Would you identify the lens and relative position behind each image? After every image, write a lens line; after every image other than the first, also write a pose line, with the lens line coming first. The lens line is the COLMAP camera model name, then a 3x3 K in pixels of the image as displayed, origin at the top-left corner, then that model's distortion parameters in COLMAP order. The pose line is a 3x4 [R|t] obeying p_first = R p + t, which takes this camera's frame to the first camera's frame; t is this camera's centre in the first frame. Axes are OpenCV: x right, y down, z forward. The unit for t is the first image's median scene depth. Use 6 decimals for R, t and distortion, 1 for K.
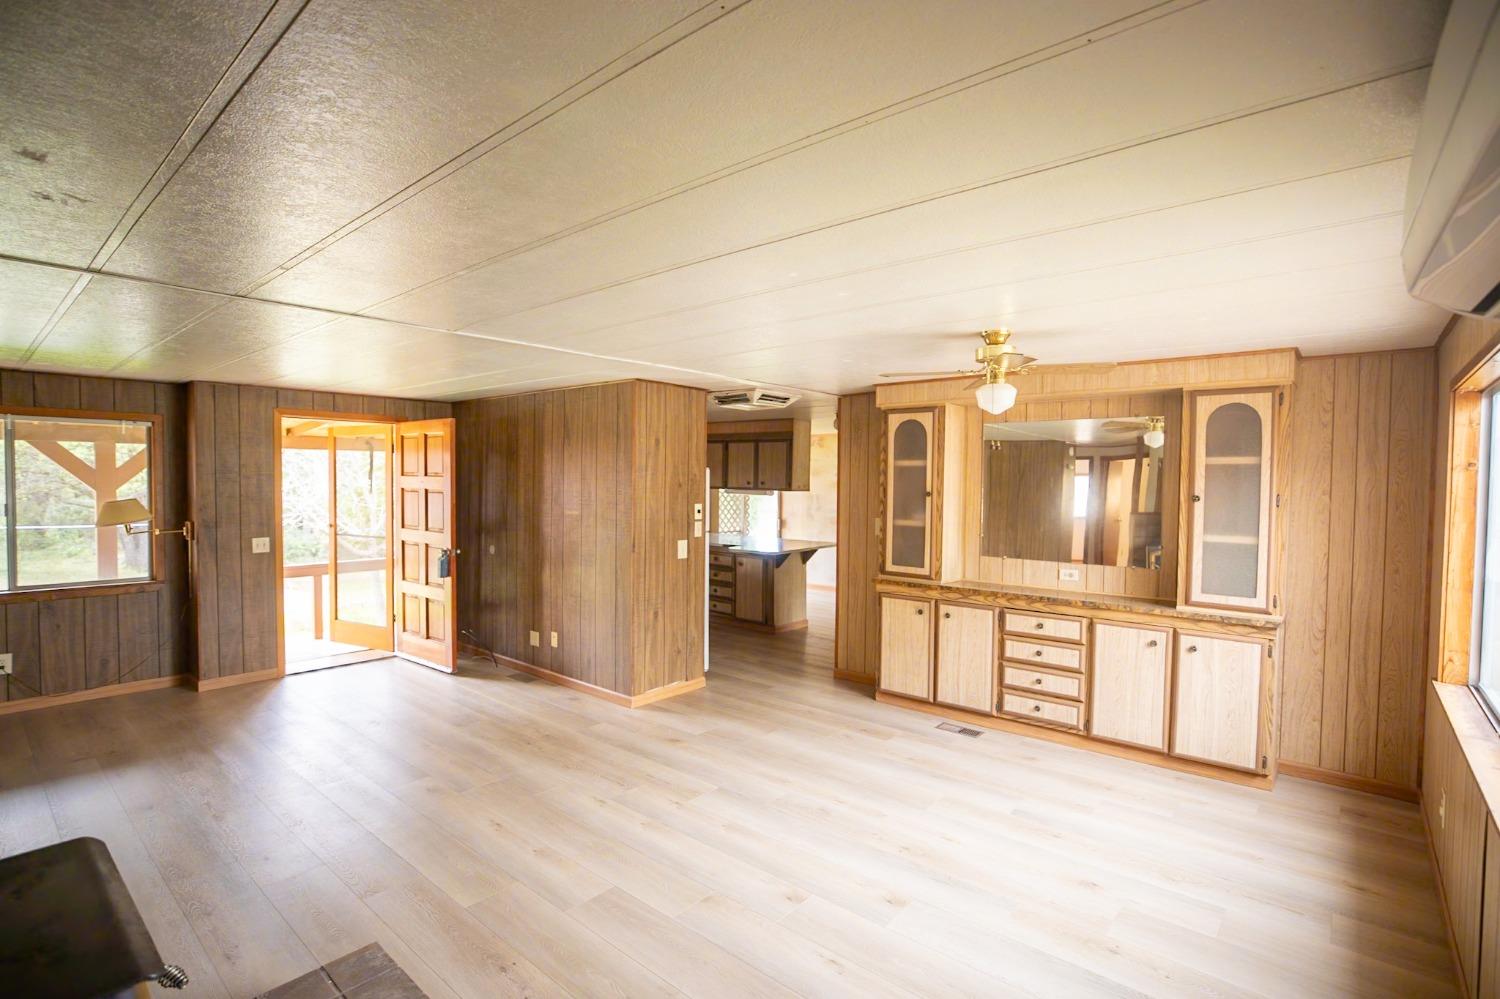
lens RADIAL K [[705.2, 0, 763.7], [0, 705.2, 505.0], [0, 0, 1]] dist [-0.043558, 0.000190]
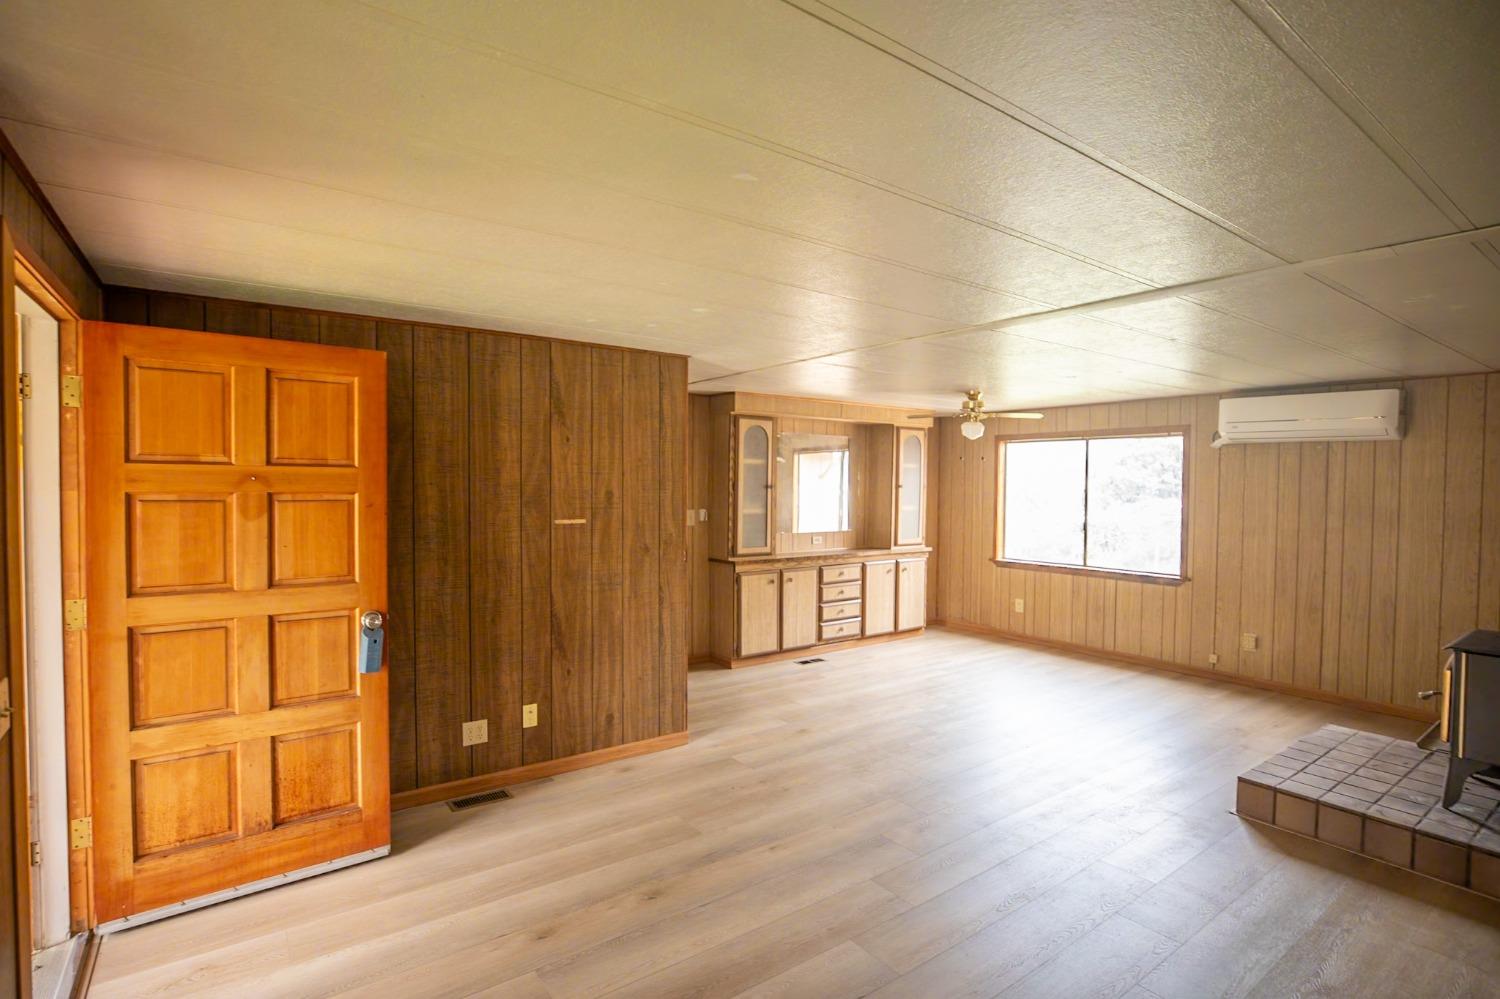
lens RADIAL K [[731.8, 0, 750.0], [0, 731.8, 499.5], [0, 0, 1]] dist [-0.023117, 0.000130]
pose [[0.248020, -0.031317, 0.968249, -1.053785], [0.026042, 0.999332, 0.025651, -0.028090], [-0.968405, 0.018854, 0.248670, 0.725431]]
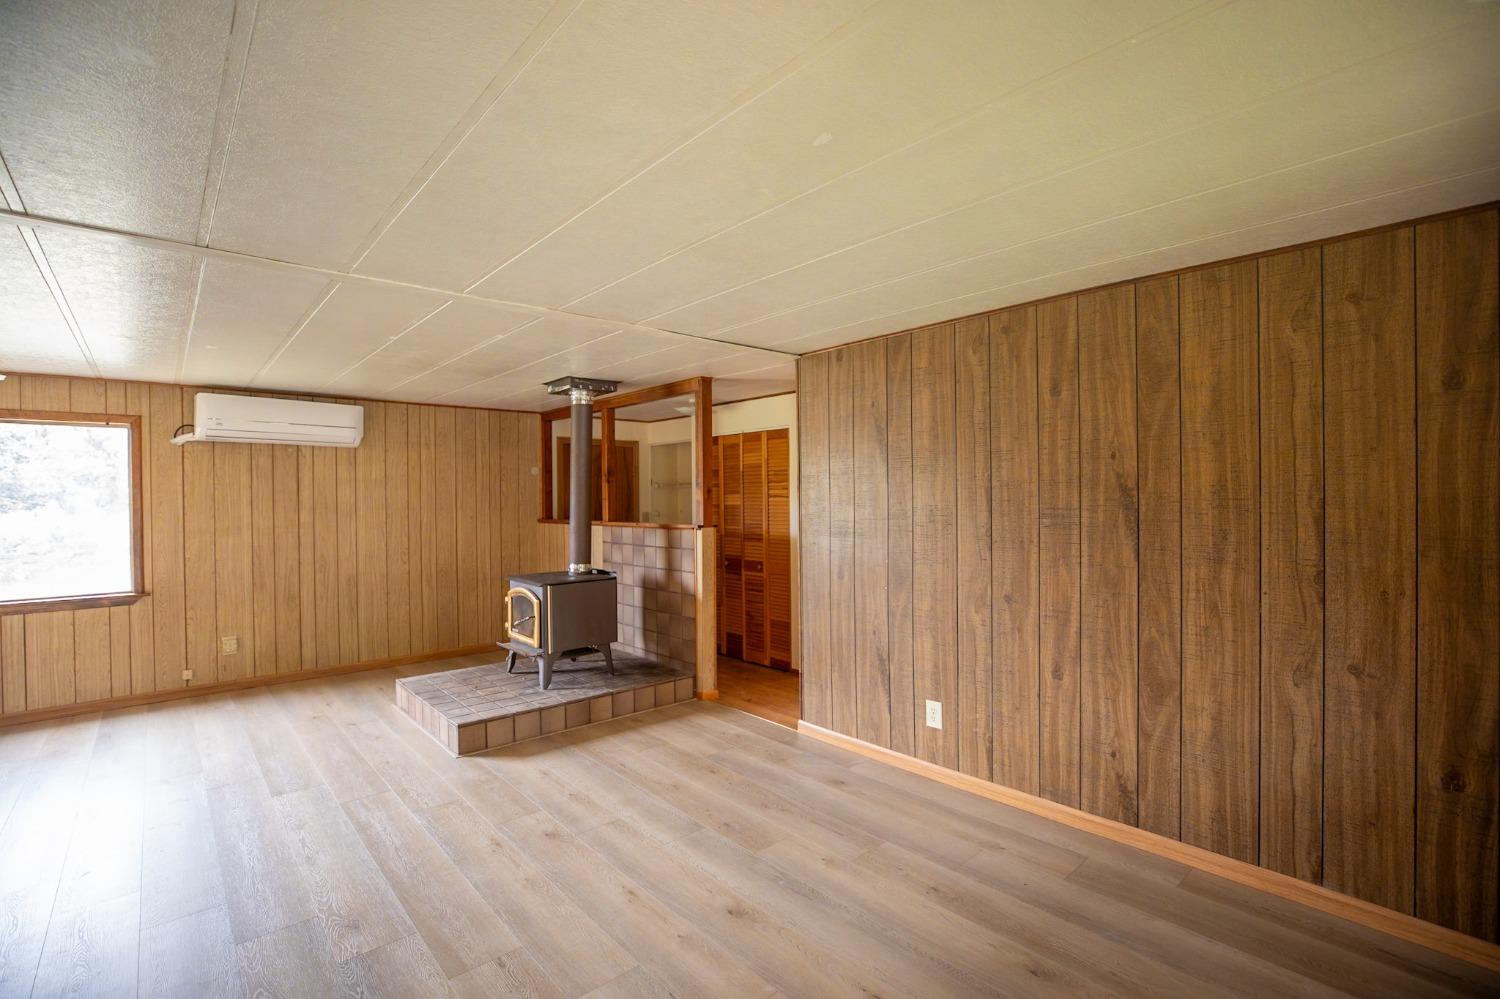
lens RADIAL K [[684.8, 0, 757.8], [0, 684.8, 501.6], [0, 0, 1]] dist [-0.043663, 0.014642]
pose [[-0.989532, -0.000650, 0.144312, -0.714130], [0.005341, 0.999140, 0.041125, -0.013626], [-0.144214, 0.041466, -0.988677, 1.153572]]
